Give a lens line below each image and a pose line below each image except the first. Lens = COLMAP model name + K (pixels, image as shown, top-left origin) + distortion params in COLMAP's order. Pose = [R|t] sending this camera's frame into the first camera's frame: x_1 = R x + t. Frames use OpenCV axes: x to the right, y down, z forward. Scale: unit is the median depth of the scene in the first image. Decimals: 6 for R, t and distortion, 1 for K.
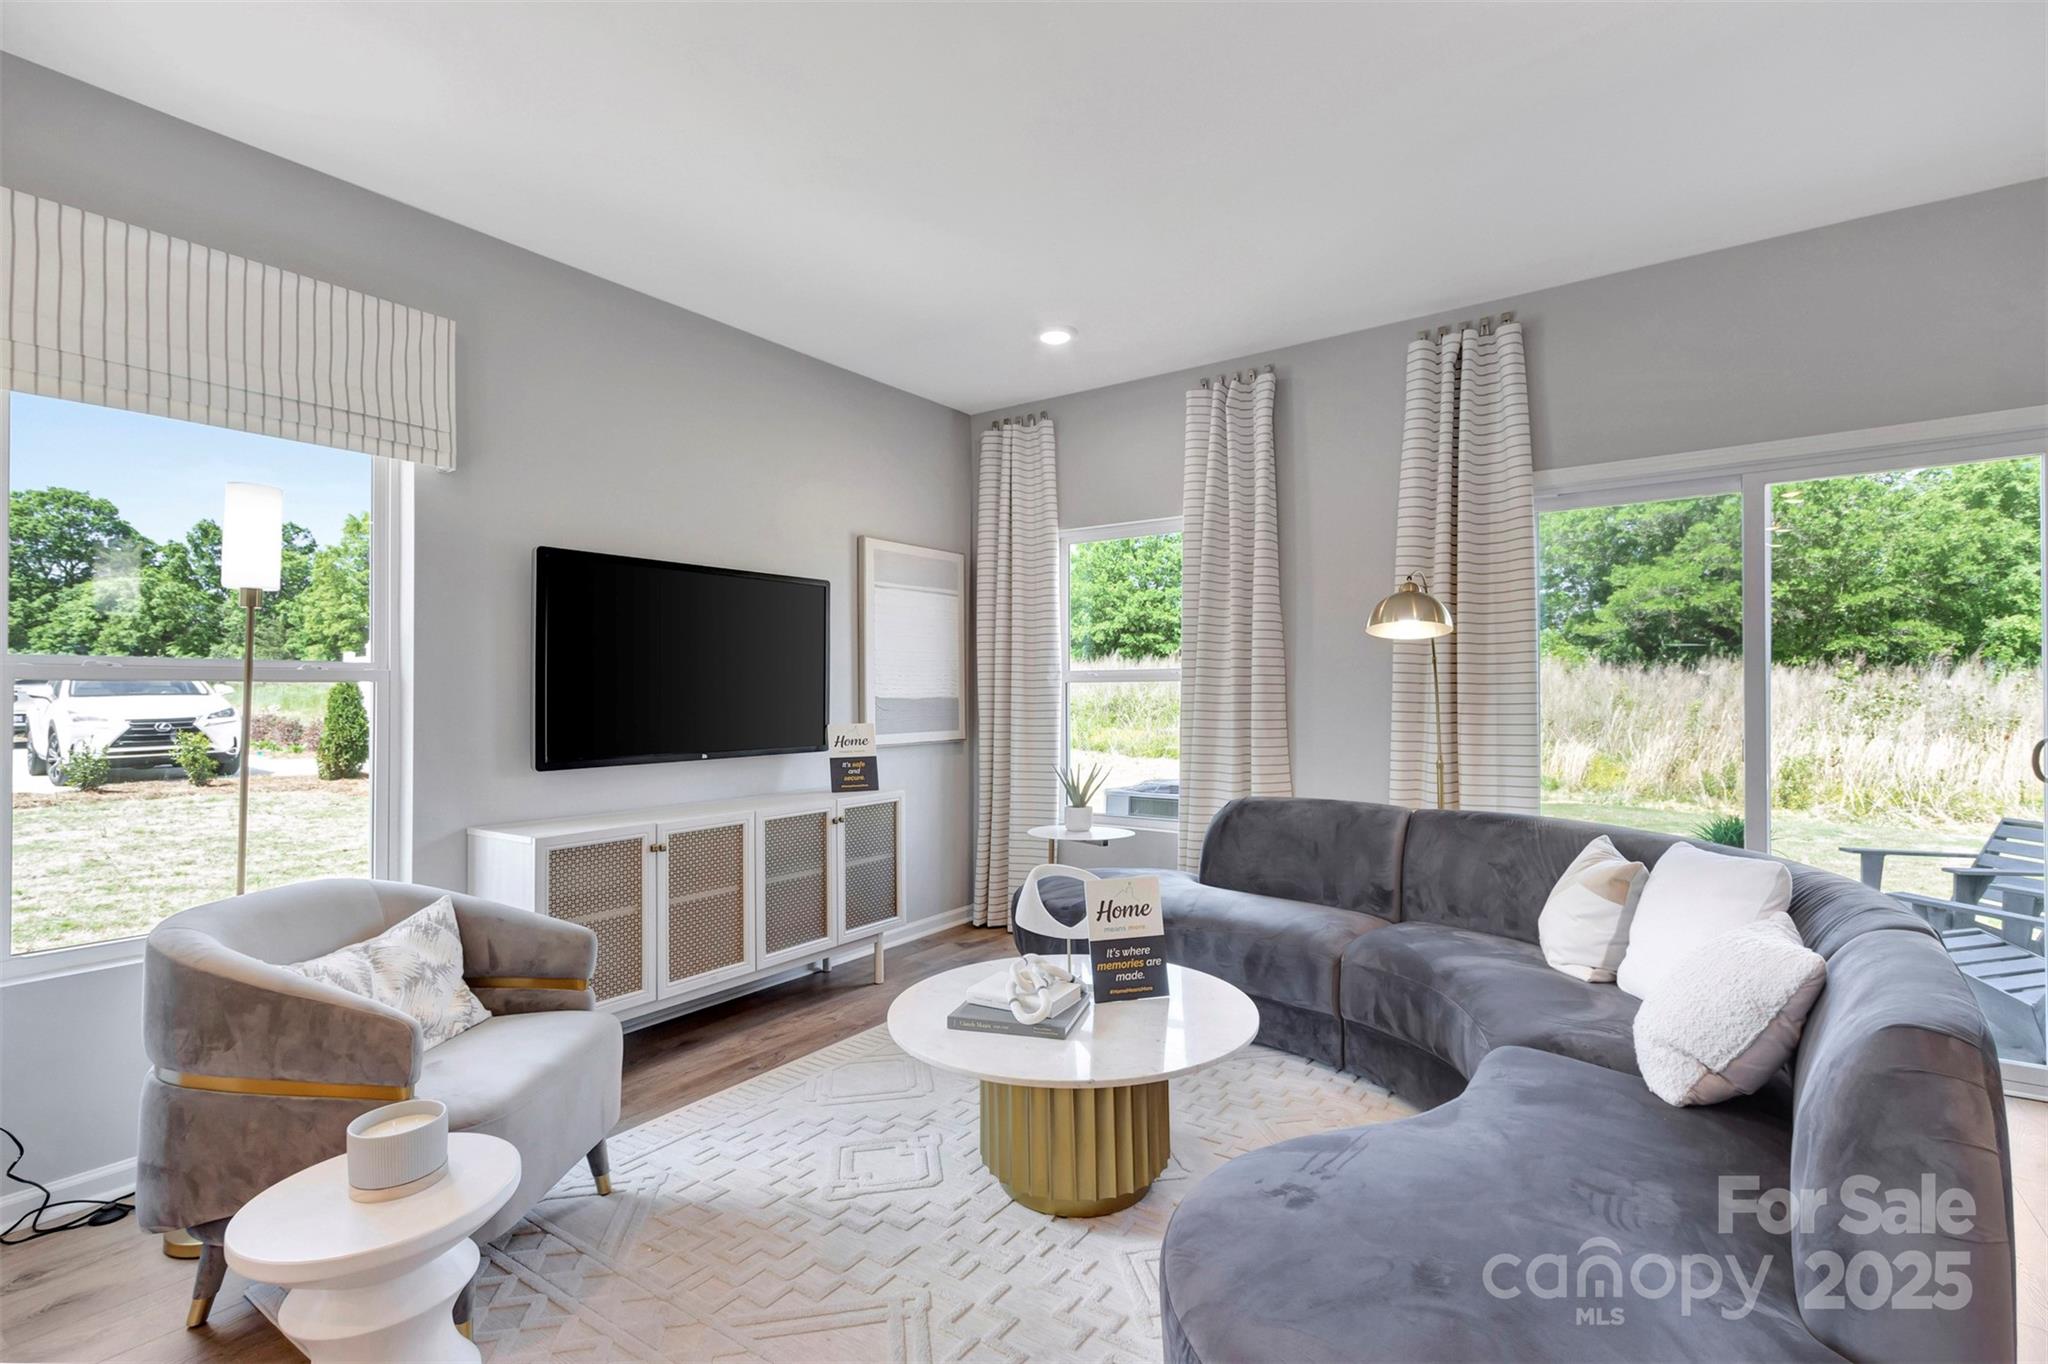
lens RADIAL K [[943.9, 0, 1030.7], [0, 943.9, 674.9], [0, 0, 1]] dist [0.002977, 0.000128]
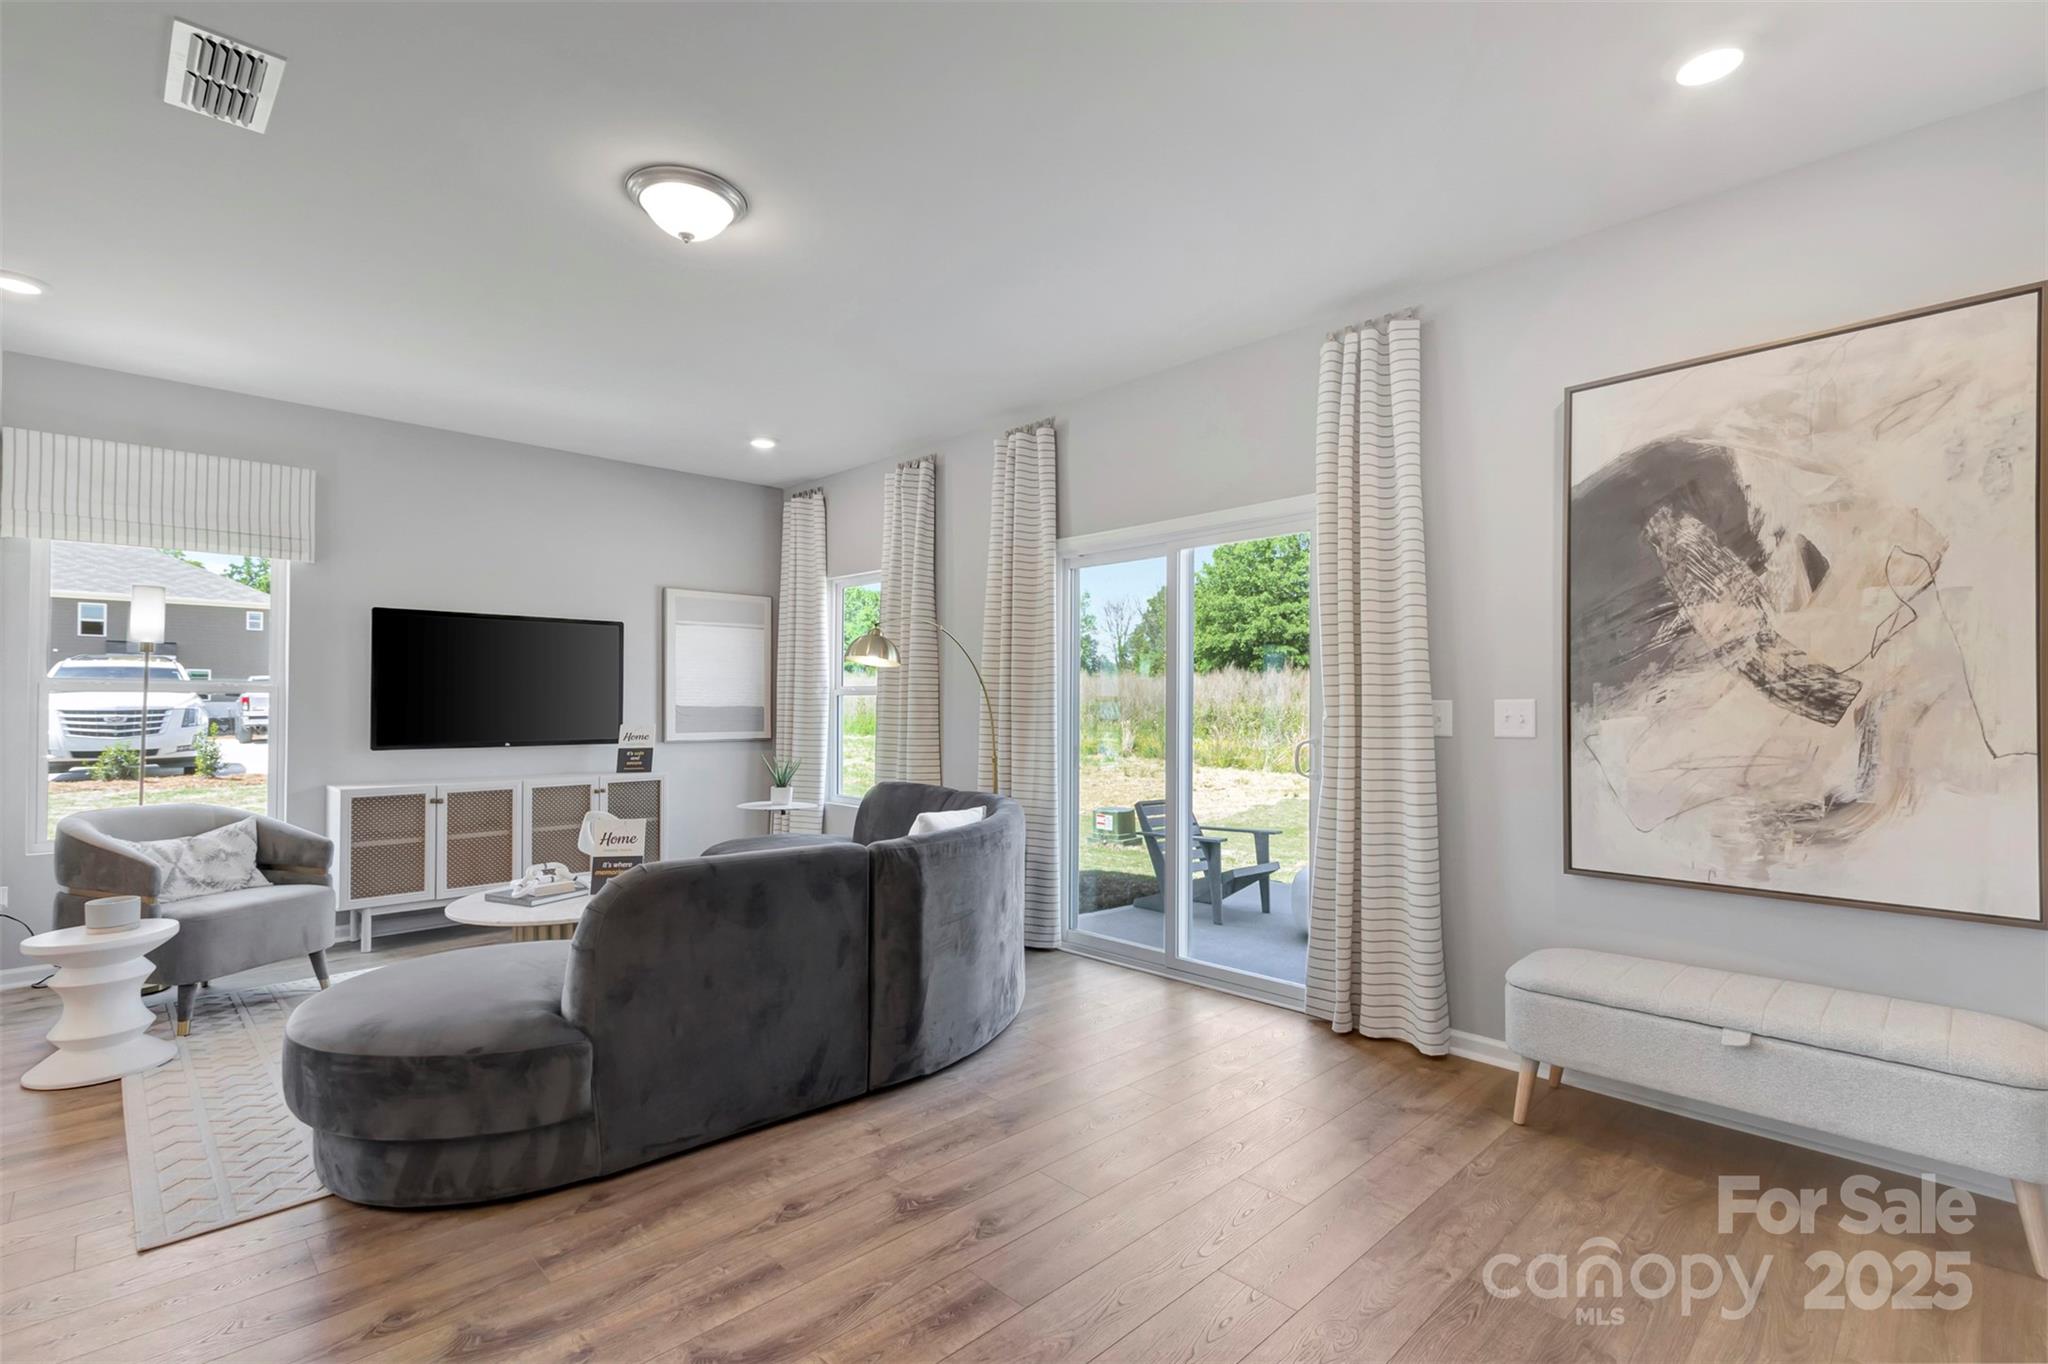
lens RADIAL K [[942.0, 0, 1024.0], [0, 942.0, 682.0], [0, 0, 1]] dist [0.012446, 0.000274]
pose [[0.982283, 0.004583, -0.187346, 0.641492], [-0.005397, 0.999978, -0.003835, -0.008845], [0.187324, 0.004778, 0.982287, -0.264800]]
